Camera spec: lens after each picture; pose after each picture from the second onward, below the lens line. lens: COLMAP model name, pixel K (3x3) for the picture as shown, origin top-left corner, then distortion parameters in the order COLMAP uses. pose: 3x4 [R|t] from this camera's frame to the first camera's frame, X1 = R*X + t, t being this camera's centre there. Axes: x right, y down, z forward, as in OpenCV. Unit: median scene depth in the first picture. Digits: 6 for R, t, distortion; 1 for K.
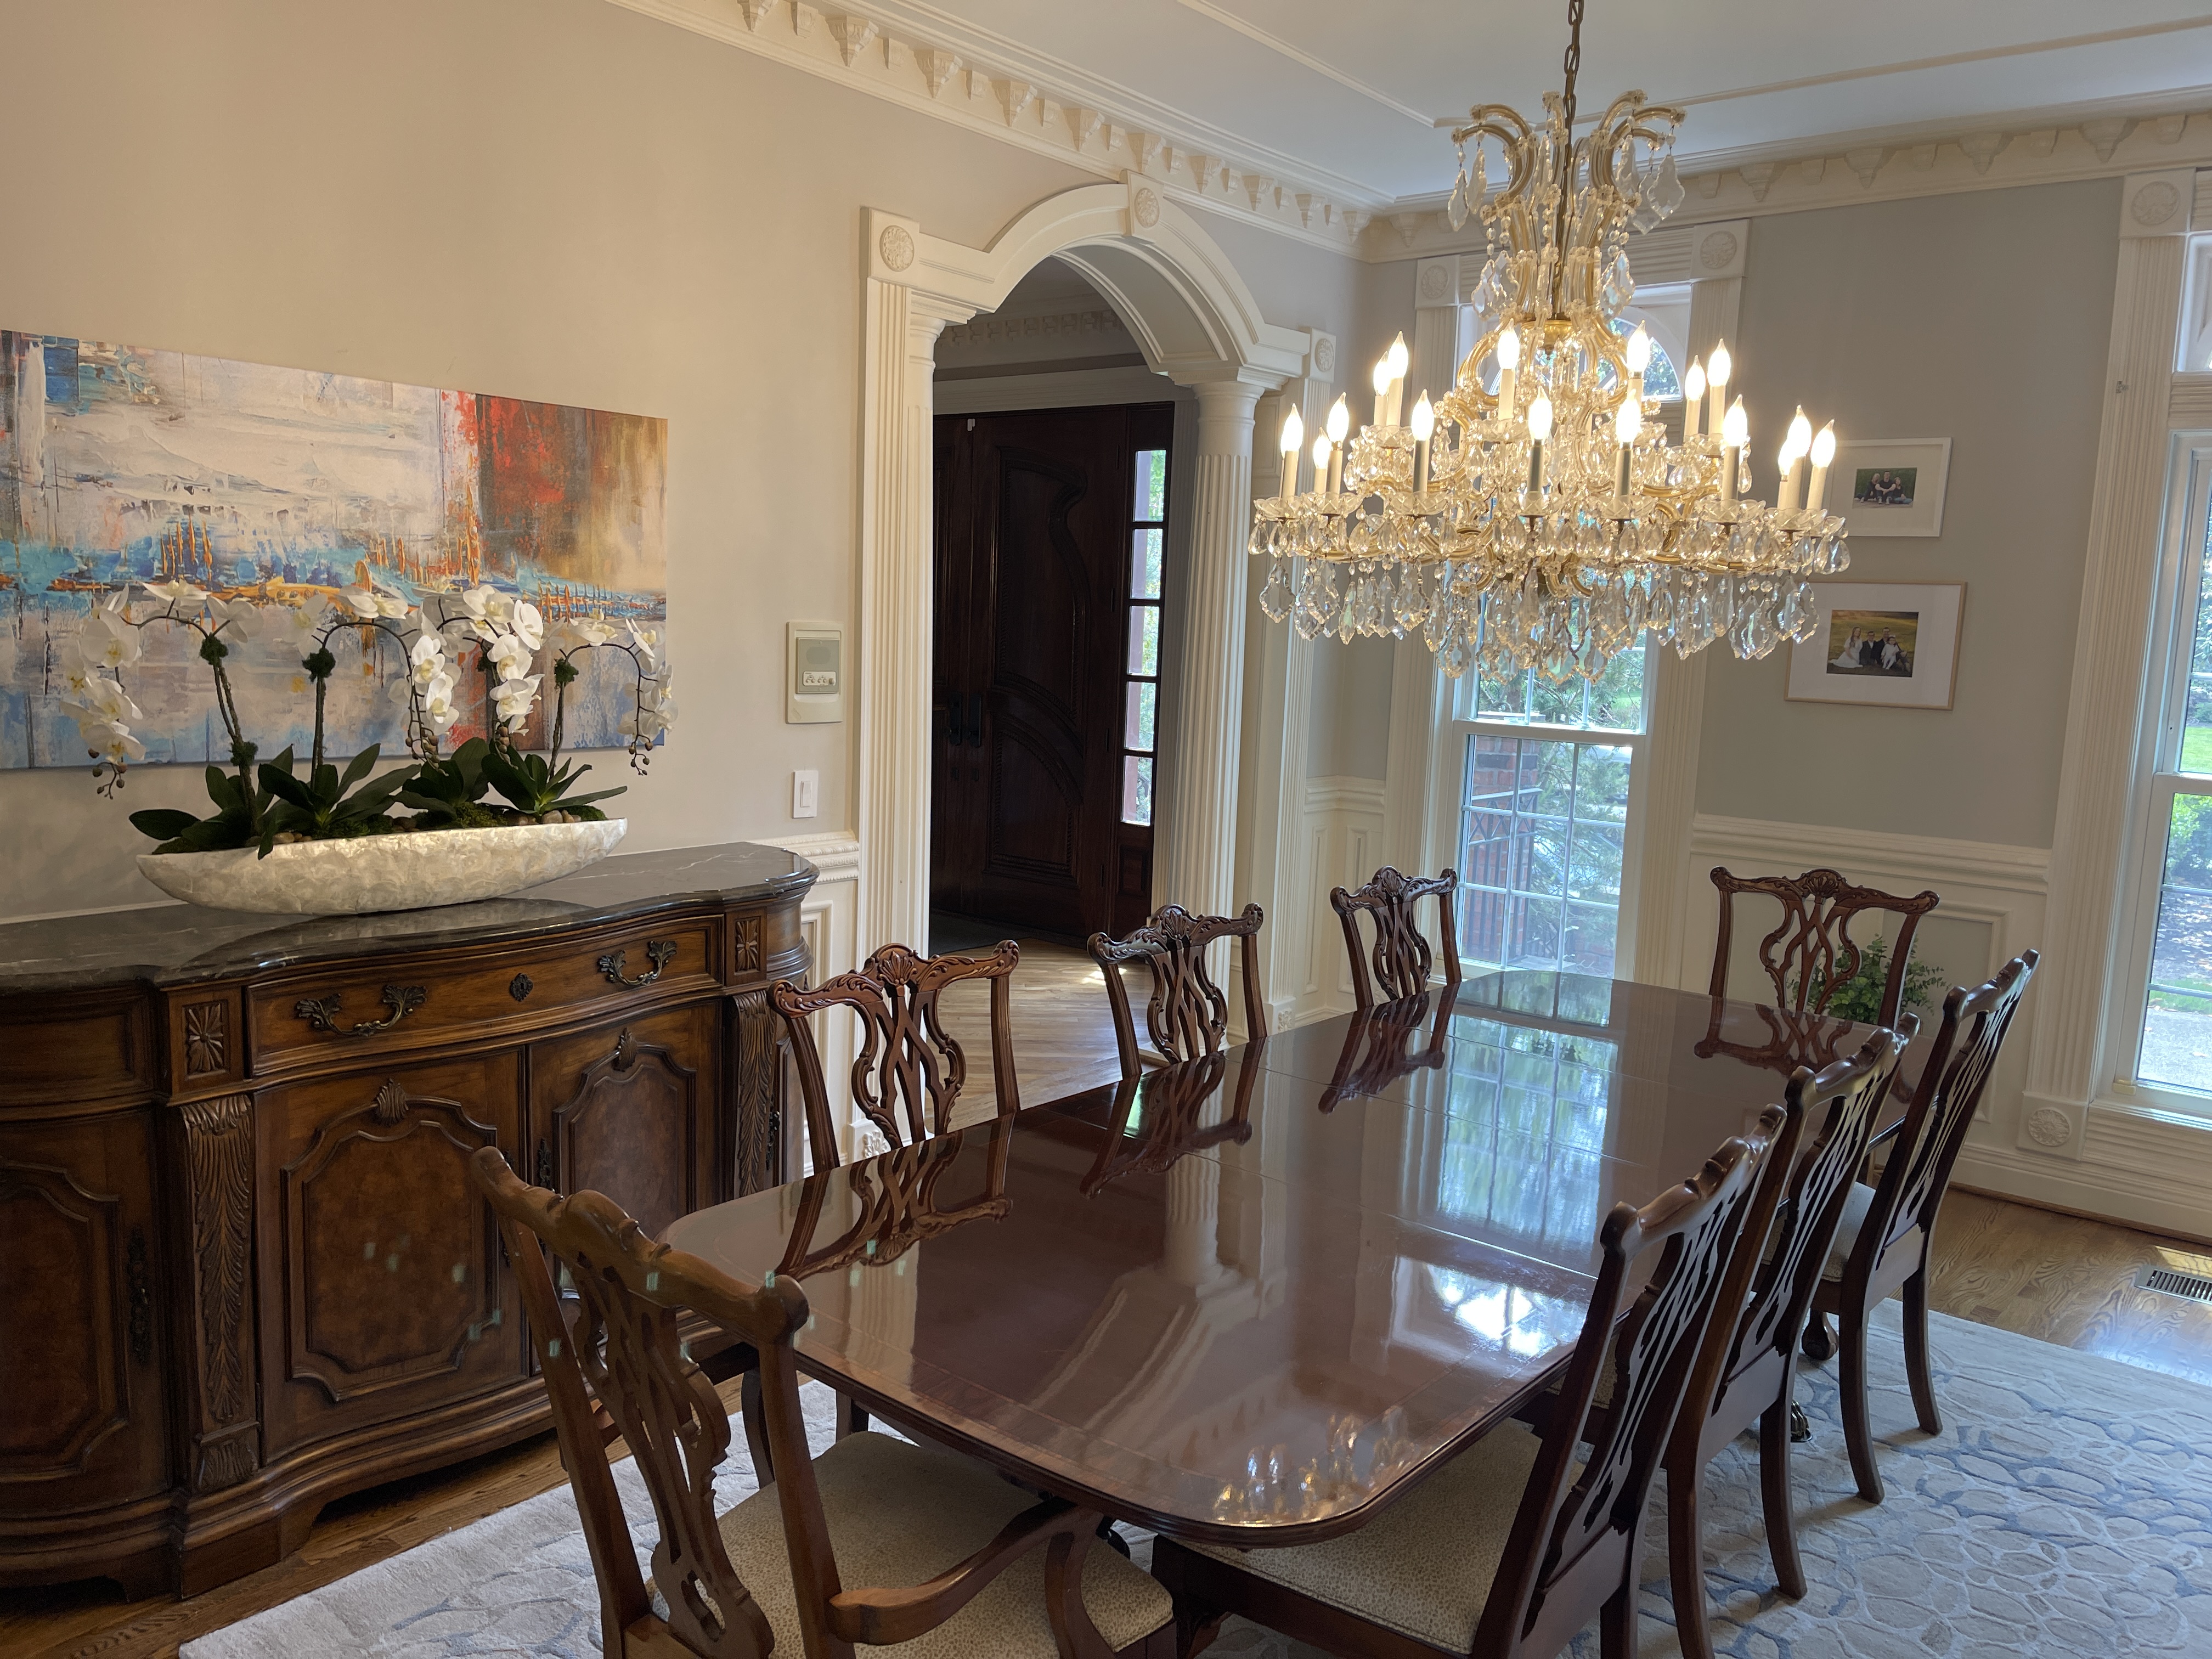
lens RADIAL K [[1672.3, 0, 1100.5], [0, 1672.3, 836.5], [0, 0, 1]] dist [0.071557, -0.093473]
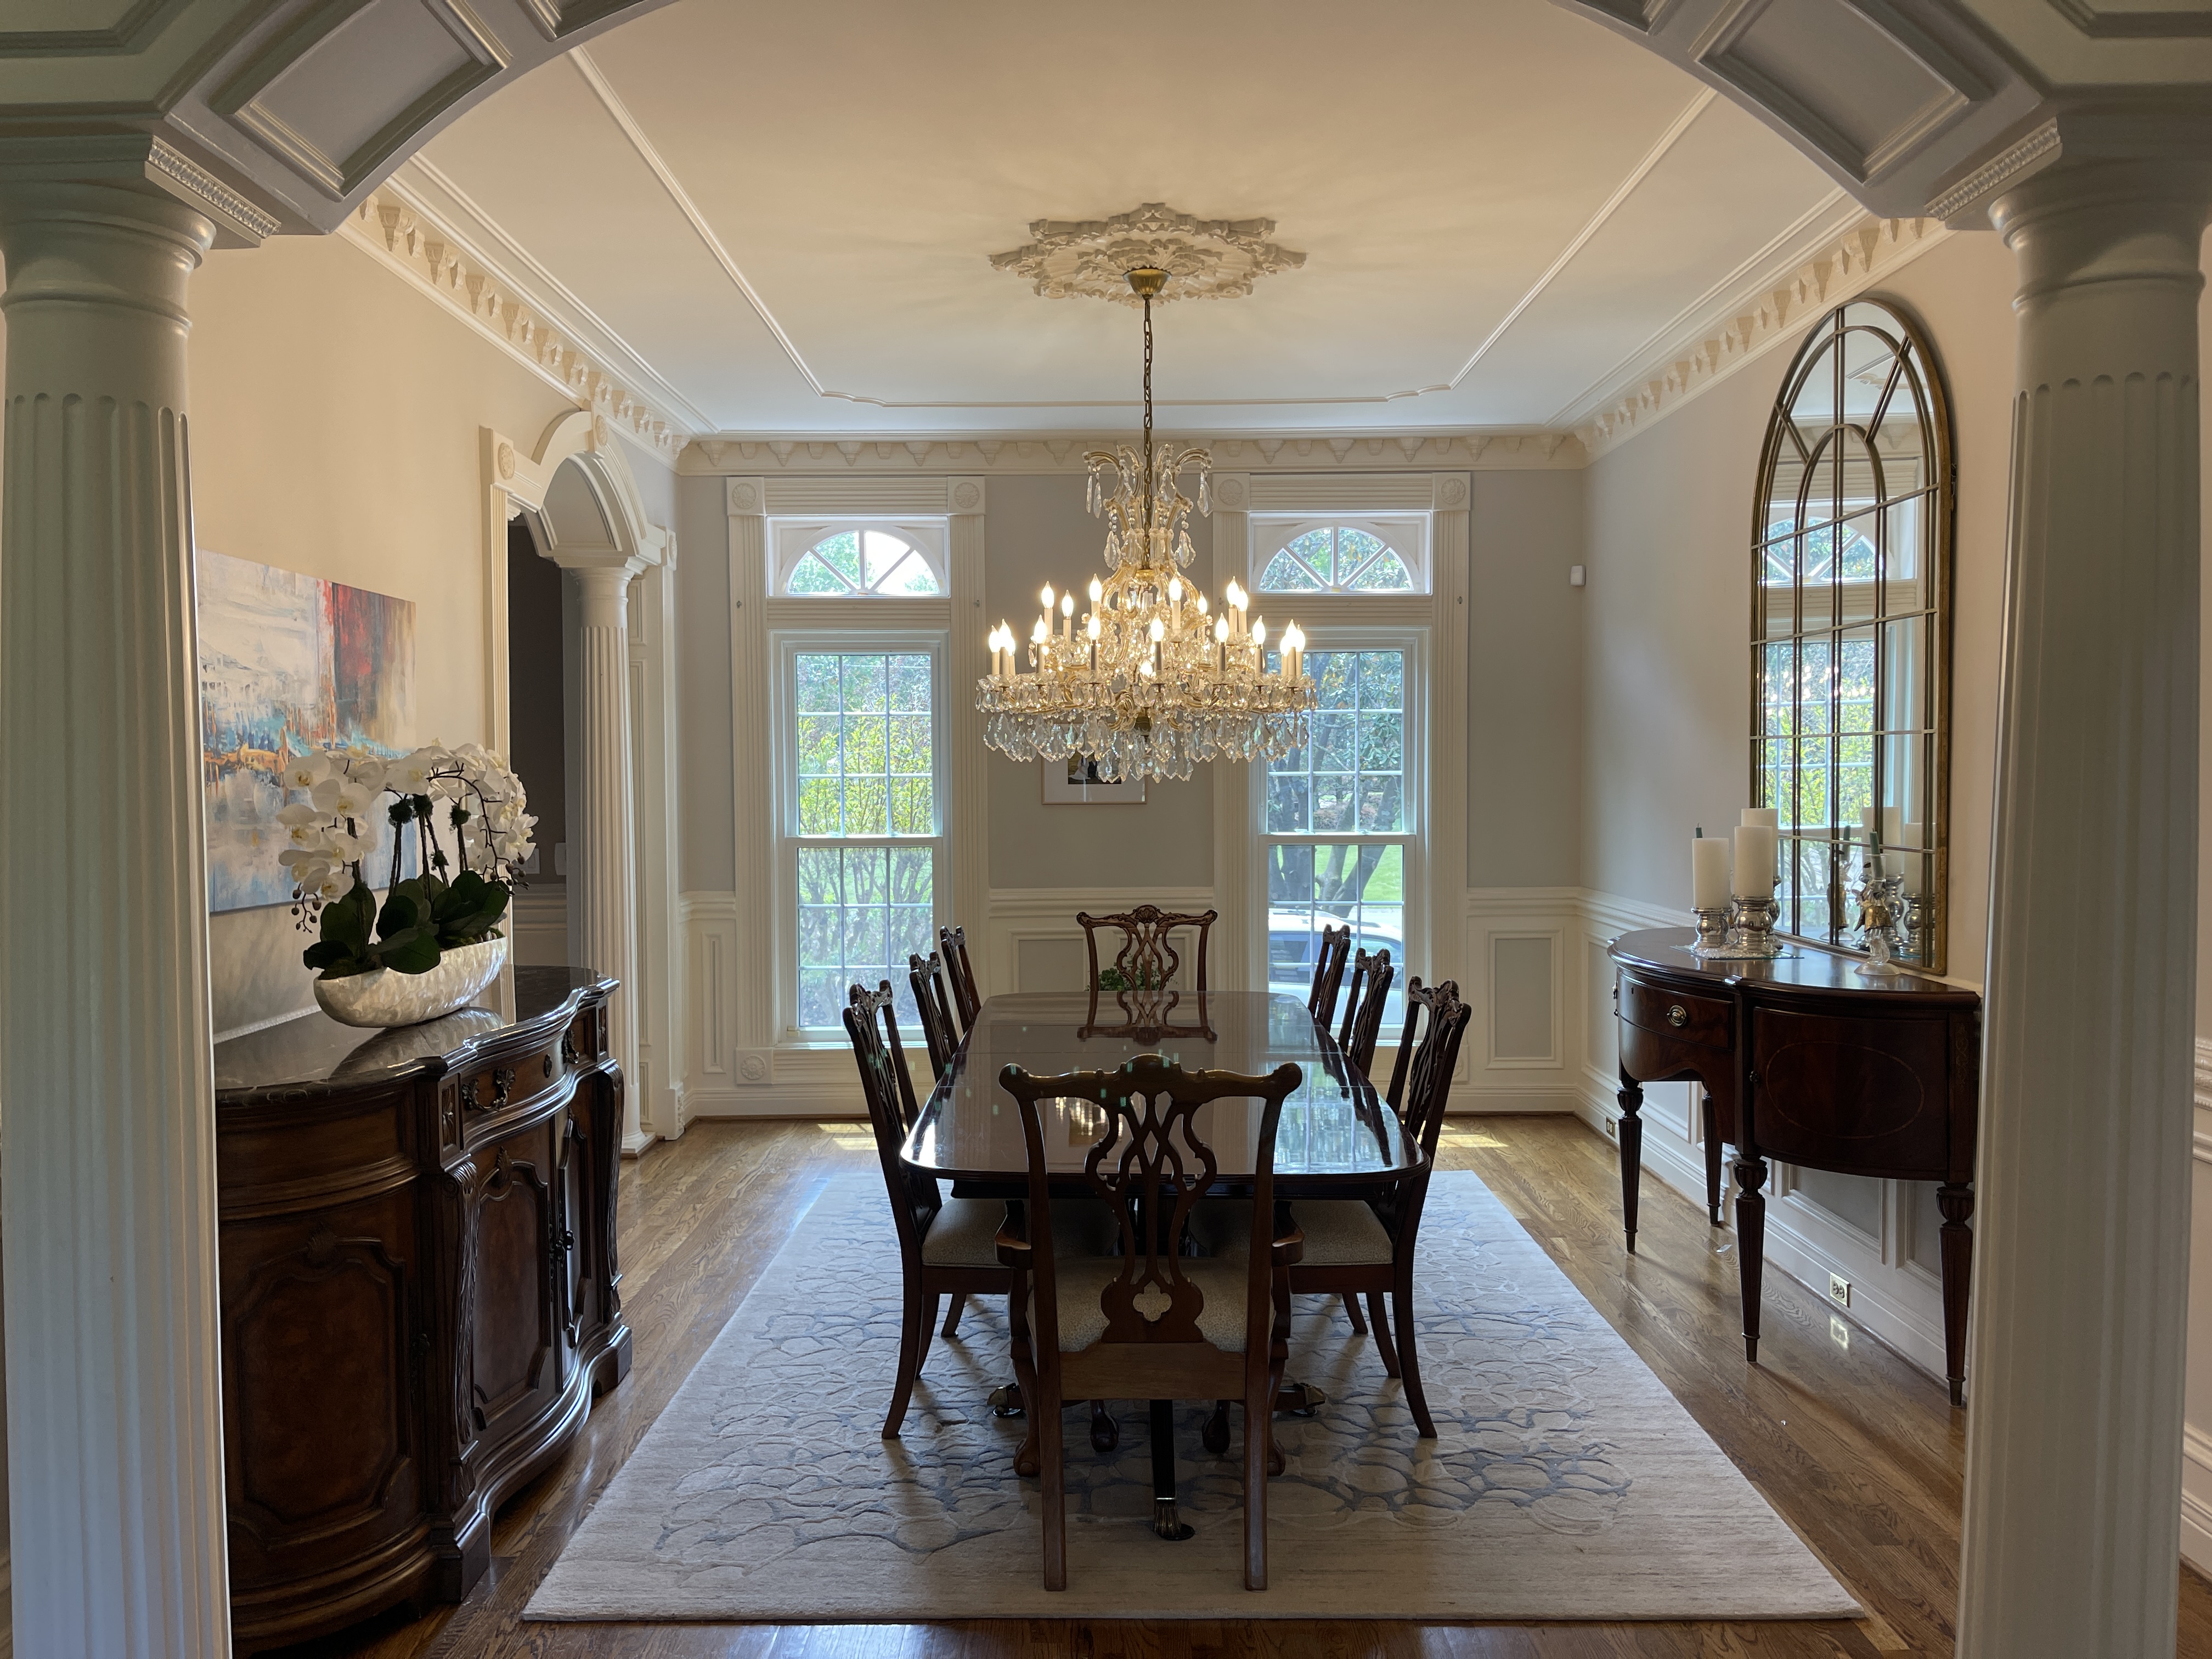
lens RADIAL K [[1672.3, 0, 1106.6], [0, 1672.3, 842.0], [0, 0, 1]] dist [0.071557, -0.093473]
pose [[0.761692, -0.068988, 0.644256, -0.553112], [0.123570, 0.991533, -0.039920, 0.018052], [-0.636047, 0.110018, 0.763768, -0.146314]]
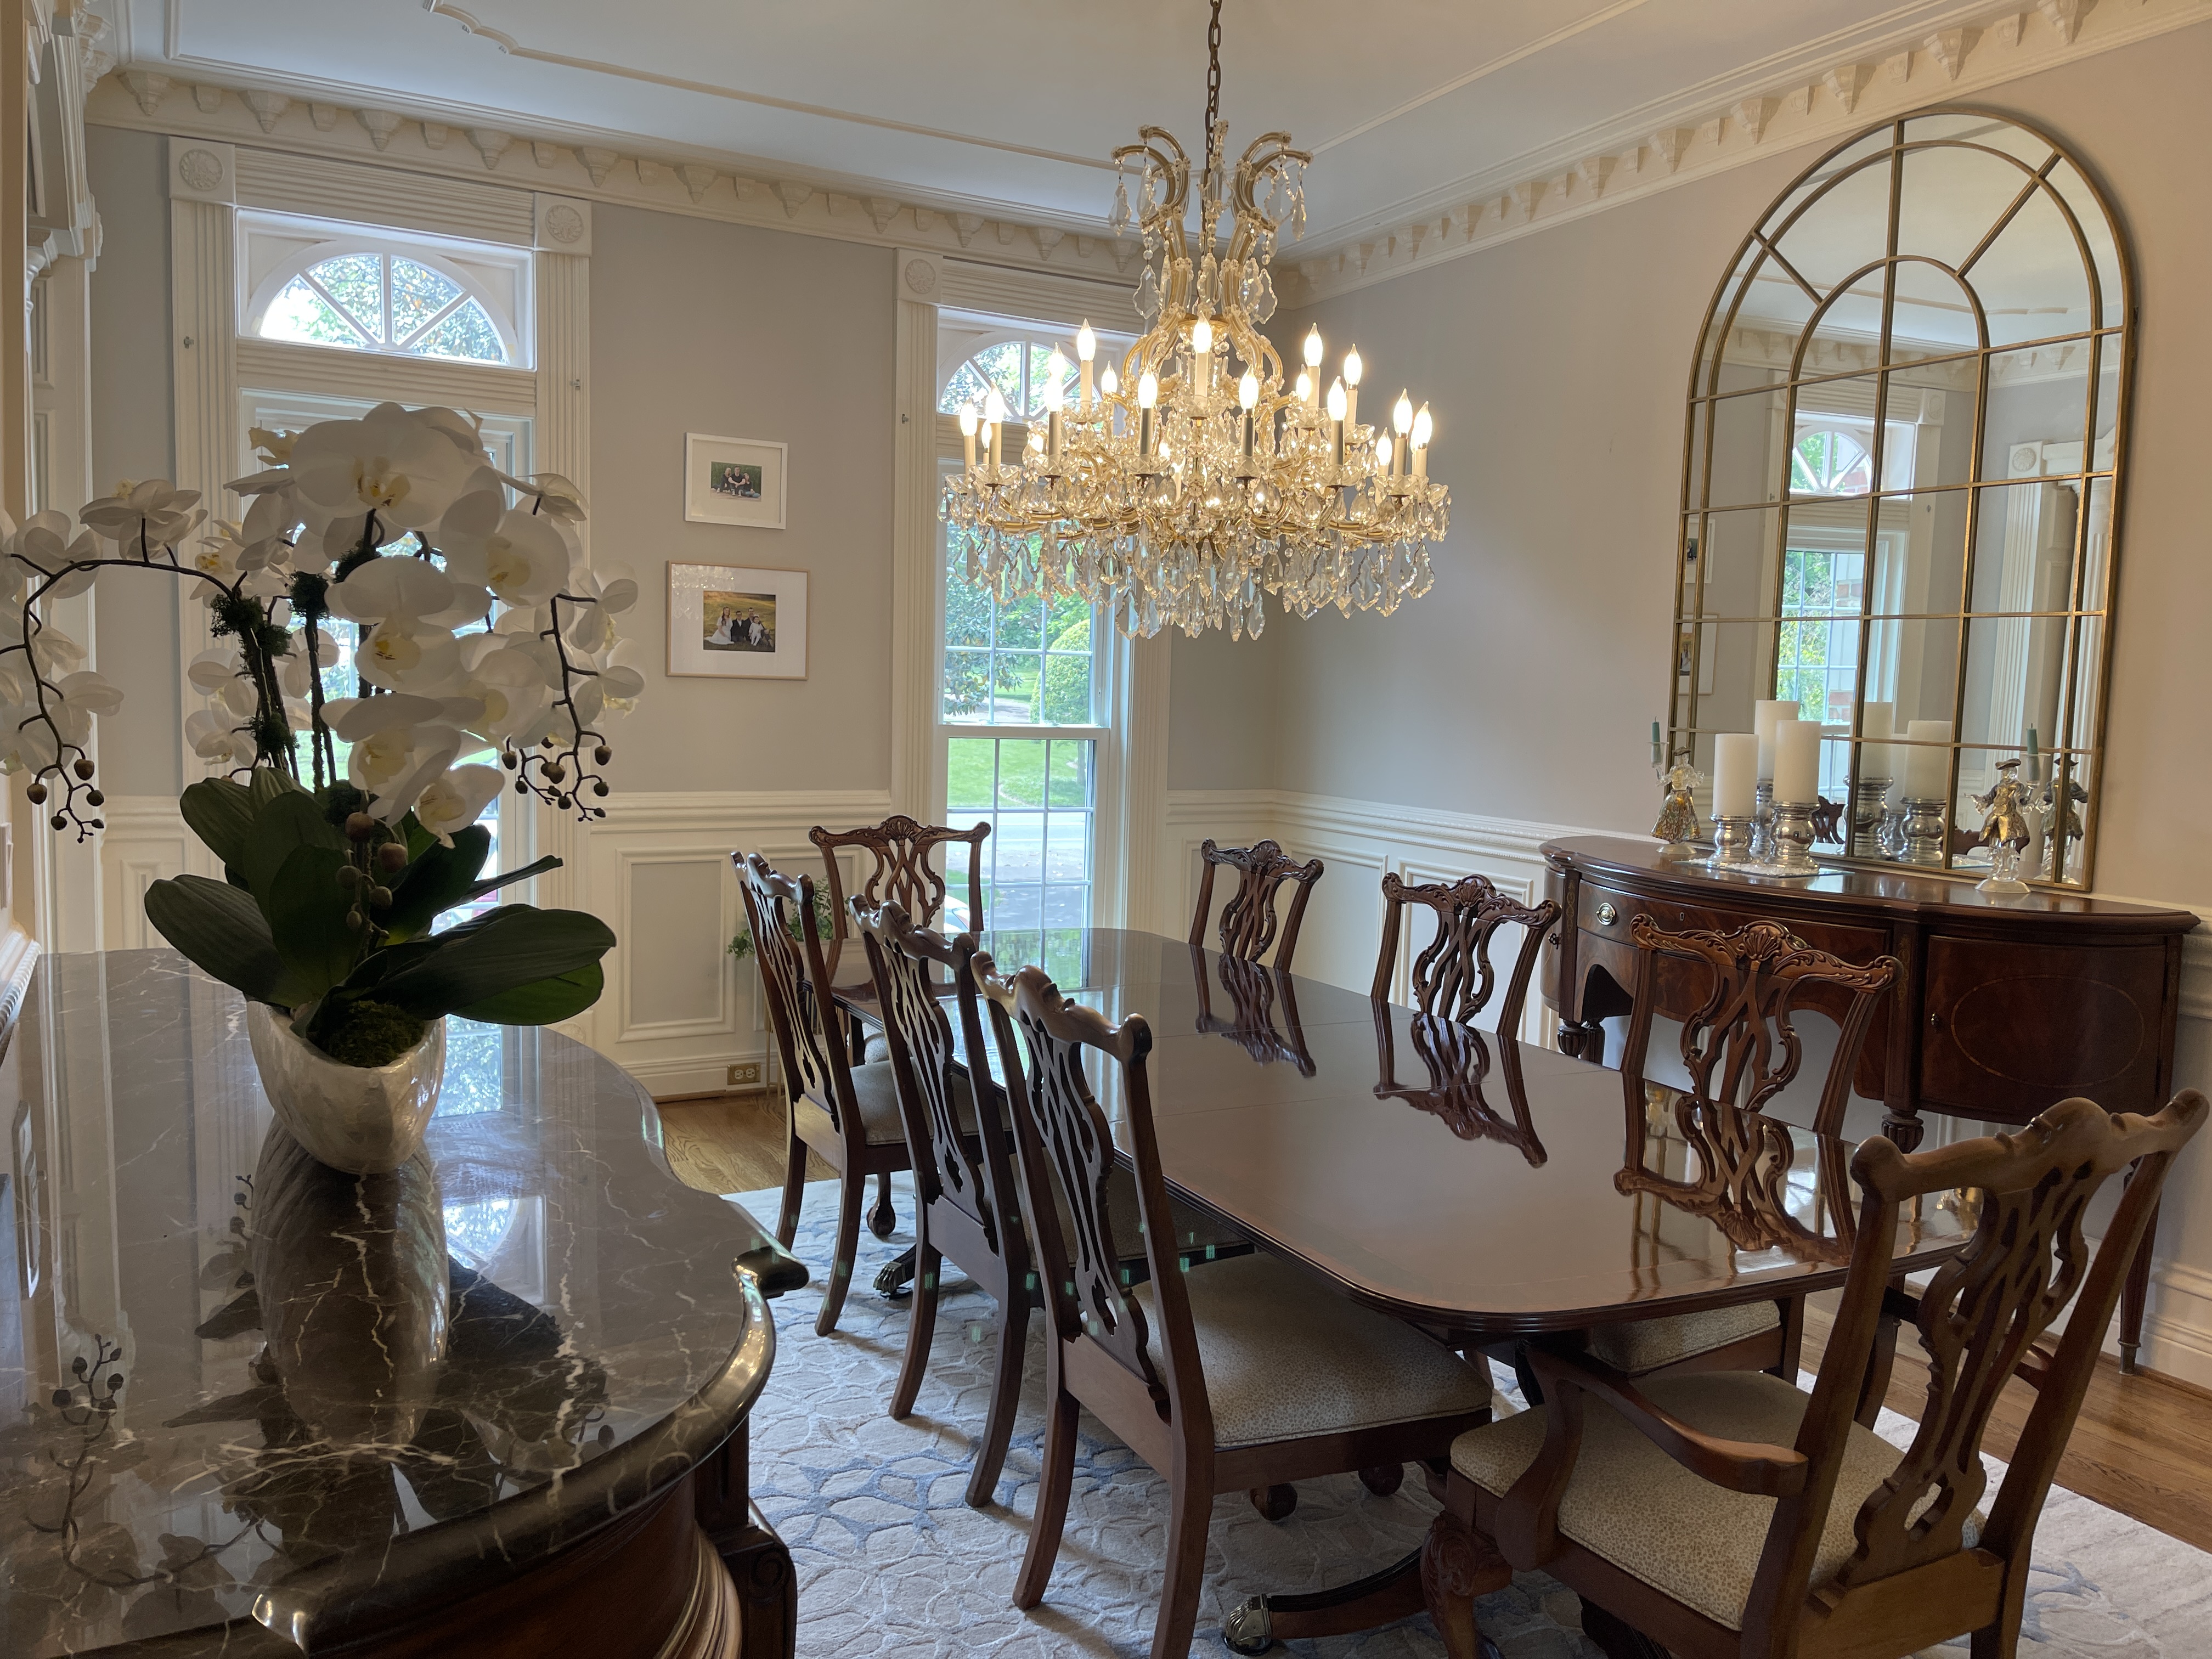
lens RADIAL K [[1672.3, 0, 1090.2], [0, 1672.3, 820.4], [0, 0, 1]] dist [0.071557, -0.093473]
pose [[0.371505, -0.105749, 0.922389, -0.542102], [0.115394, 0.991048, 0.067144, -0.036607], [-0.921232, 0.081494, 0.380382, 0.425530]]
